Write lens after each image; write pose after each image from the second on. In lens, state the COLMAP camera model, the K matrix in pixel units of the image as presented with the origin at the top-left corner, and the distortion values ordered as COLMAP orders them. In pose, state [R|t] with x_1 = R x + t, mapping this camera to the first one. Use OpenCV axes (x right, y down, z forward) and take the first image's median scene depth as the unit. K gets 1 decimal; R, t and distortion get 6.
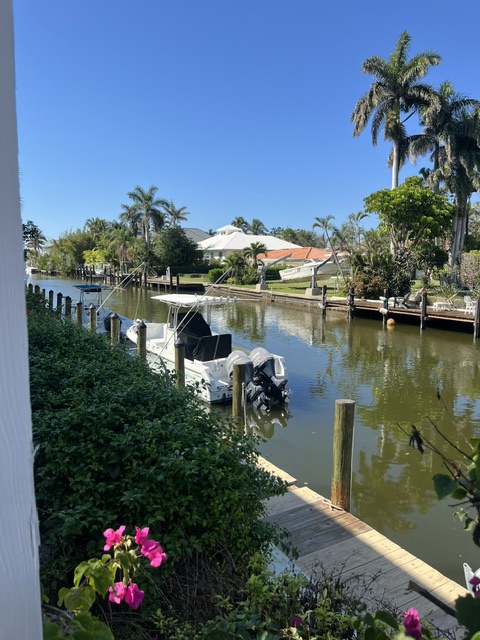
lens RADIAL K [[475.7, 0, 240.0], [0, 475.7, 320.0], [0, 0, 1]] dist [-0.003148, -0.004185]
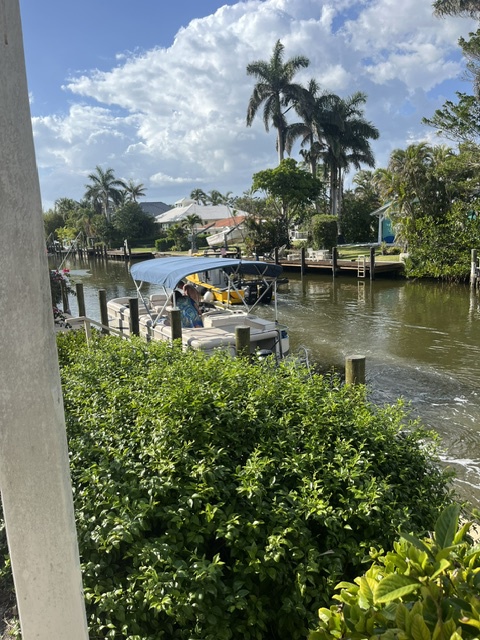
lens RADIAL K [[468.9, 0, 240.0], [0, 468.9, 320.0], [0, 0, 1]] dist [-0.000527, -0.001372]
pose [[0.997784, -0.062536, 0.022708, 0.084738], [0.060821, 0.995715, 0.069657, 0.019078], [-0.026967, -0.068122, 0.997313, -0.145610]]
